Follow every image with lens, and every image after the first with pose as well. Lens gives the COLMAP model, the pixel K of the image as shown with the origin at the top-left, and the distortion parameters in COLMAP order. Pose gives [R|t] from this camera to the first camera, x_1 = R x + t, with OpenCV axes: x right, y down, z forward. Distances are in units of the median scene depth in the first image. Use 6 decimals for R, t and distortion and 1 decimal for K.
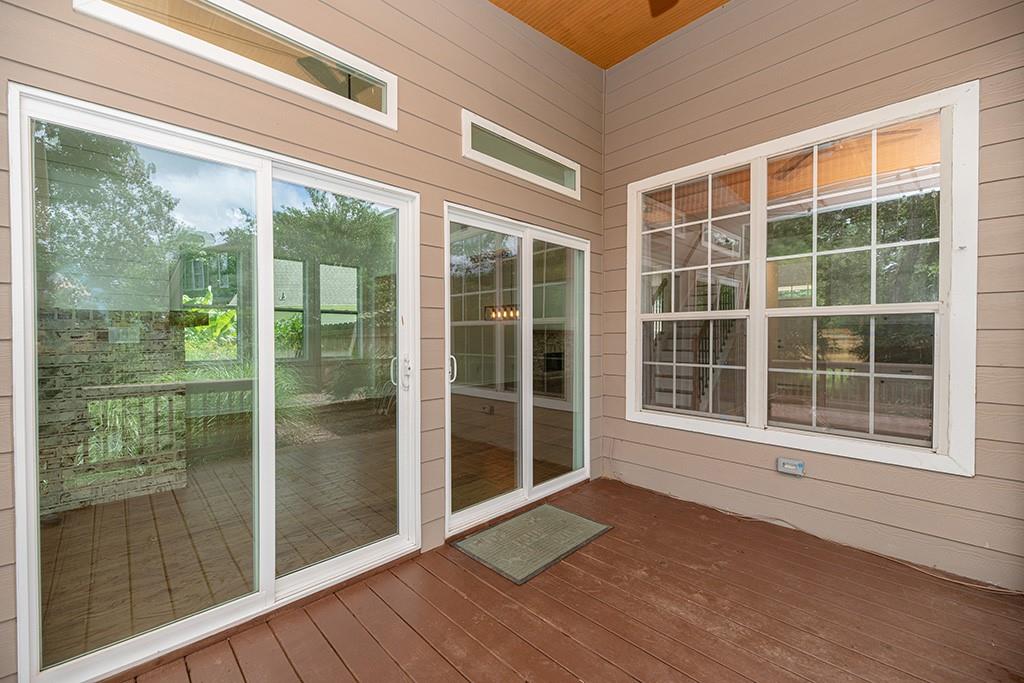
lens RADIAL K [[413.0, 0, 506.7], [0, 413.0, 341.2], [0, 0, 1]] dist [0.003308, -0.003792]
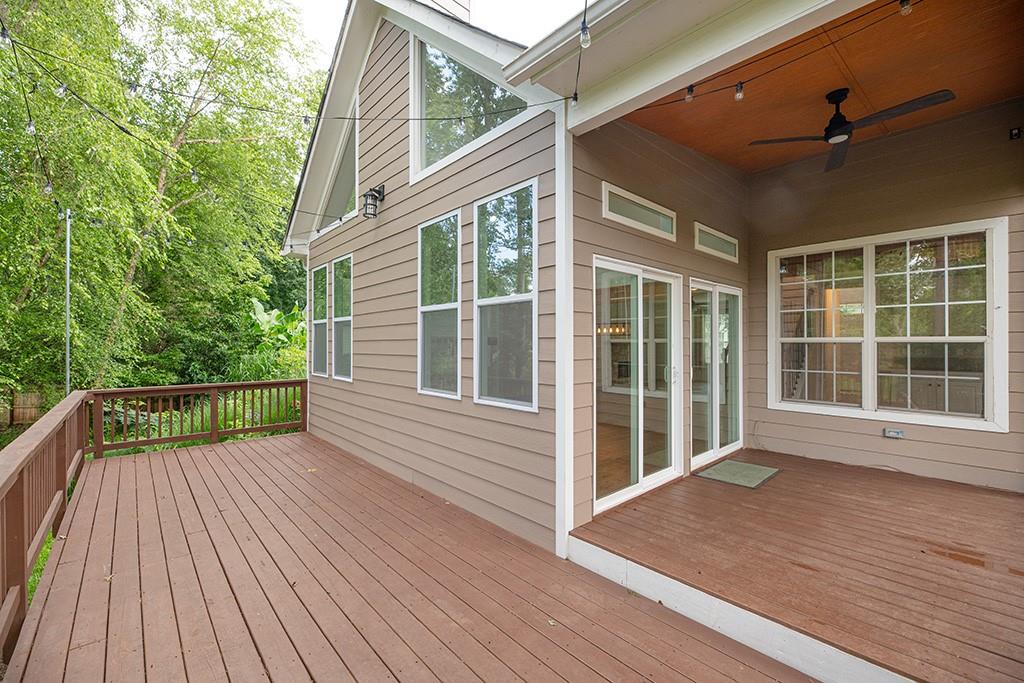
lens RADIAL K [[413.0, 0, 507.3], [0, 413.0, 344.3], [0, 0, 1]] dist [0.003308, -0.003792]
pose [[0.999201, 0.001221, -0.039938, -0.757133], [-0.001661, 0.999938, -0.010986, -0.030076], [0.039923, 0.011044, 0.999142, -0.683944]]
